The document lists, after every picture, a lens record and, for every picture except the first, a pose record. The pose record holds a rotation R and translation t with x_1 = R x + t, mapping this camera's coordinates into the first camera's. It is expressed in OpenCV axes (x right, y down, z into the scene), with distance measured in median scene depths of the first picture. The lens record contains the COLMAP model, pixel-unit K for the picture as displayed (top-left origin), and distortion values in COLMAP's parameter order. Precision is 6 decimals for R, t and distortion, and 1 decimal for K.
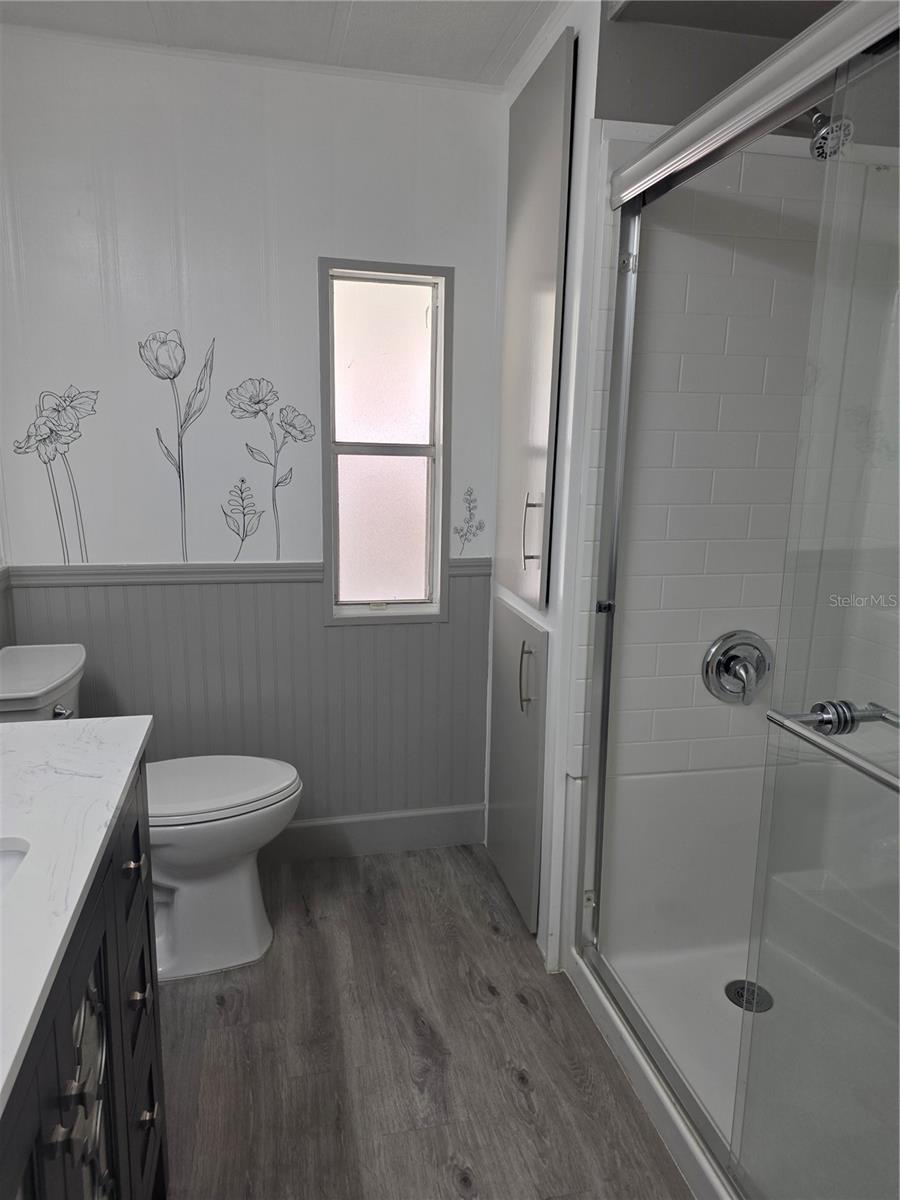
lens RADIAL K [[800.5, 0, 452.4], [0, 800.5, 602.9], [0, 0, 1]] dist [0.044048, -0.033638]
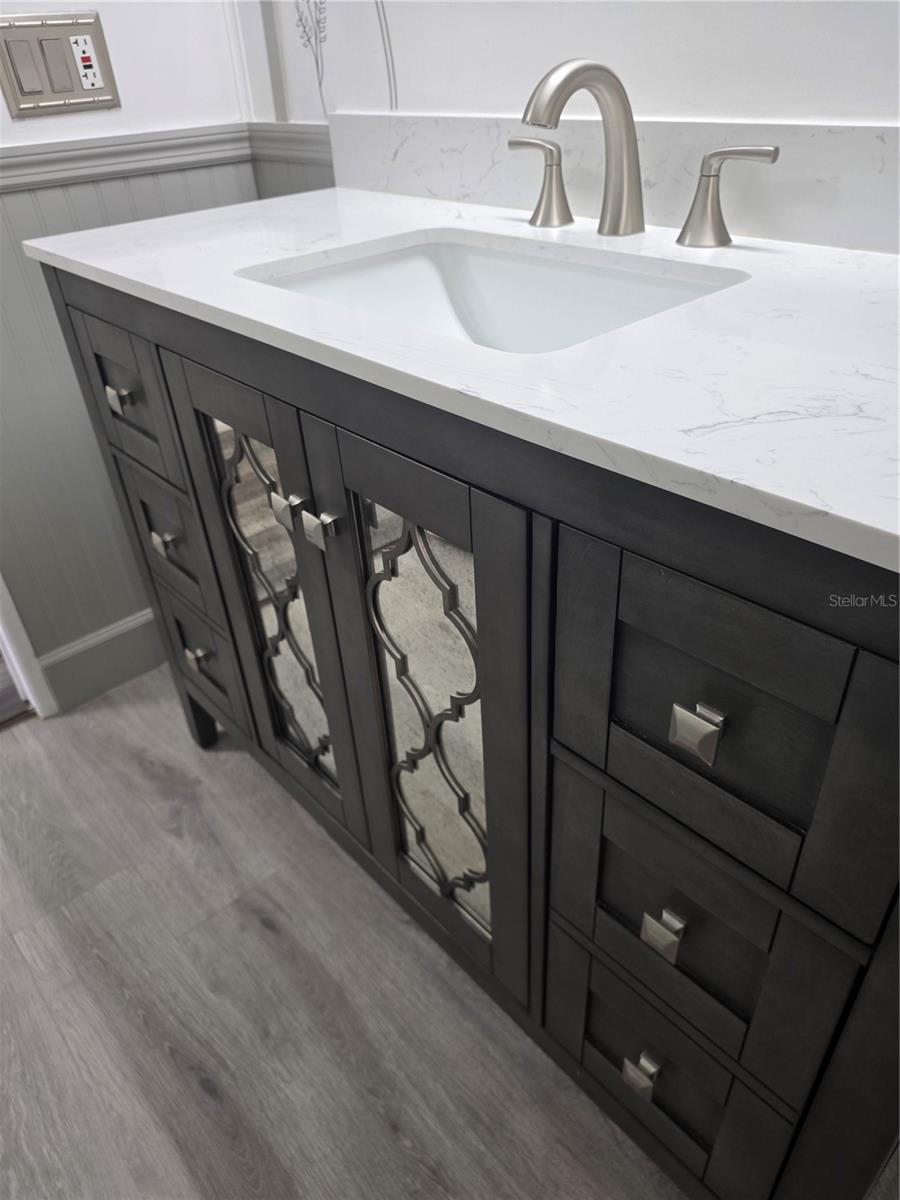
lens RADIAL K [[800.5, 0, 442.6], [0, 800.5, 594.6], [0, 0, 1]] dist [0.044048, -0.033638]
pose [[0.871167, -0.328615, 0.364803, -0.018296], [0.163580, 0.894807, 0.415406, 0.074229], [-0.462937, -0.302214, 0.833281, 0.215954]]
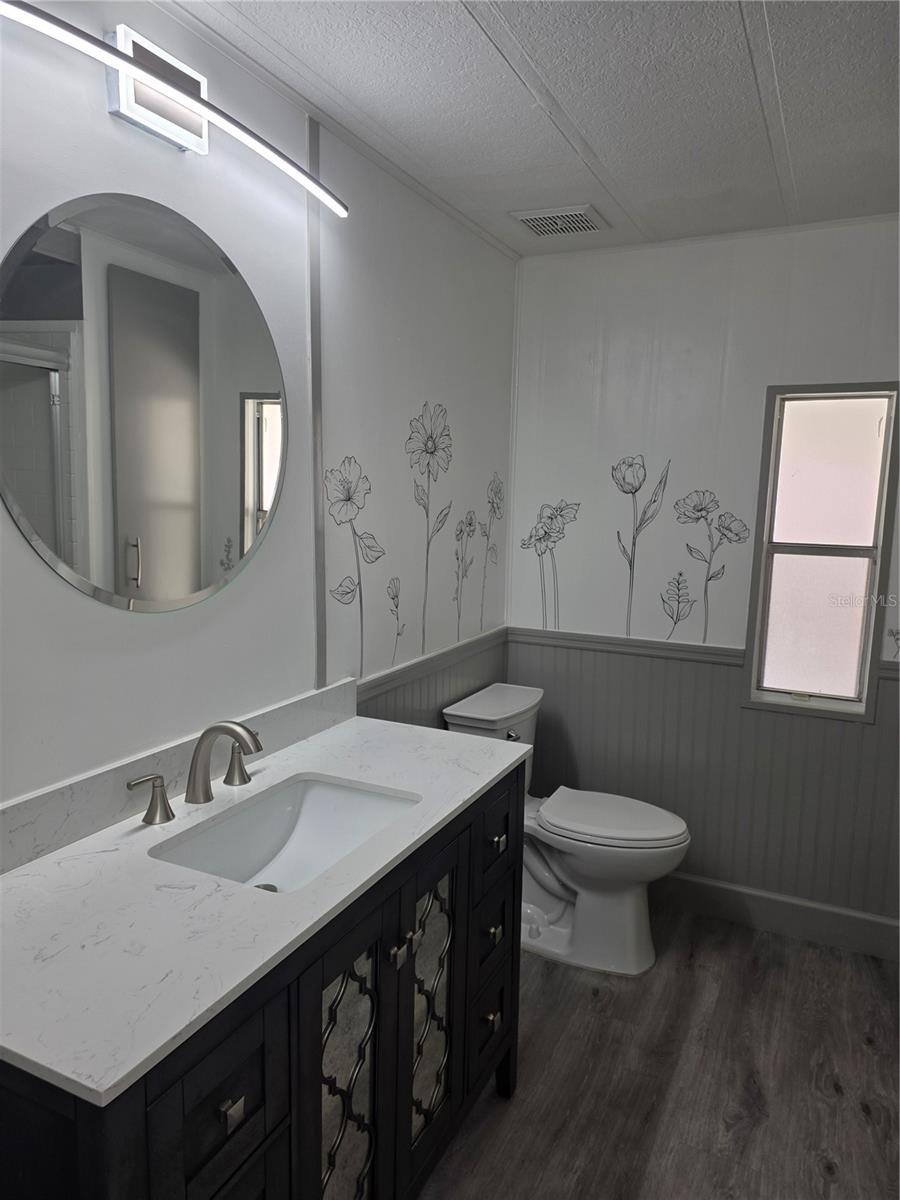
lens RADIAL K [[800.5, 0, 453.4], [0, 800.5, 603.4], [0, 0, 1]] dist [0.044048, -0.033638]
pose [[0.777852, 0.078504, -0.623525, 0.235101], [-0.128968, 0.990991, -0.036120, -0.023074], [0.615072, 0.108510, 0.780969, -0.144812]]
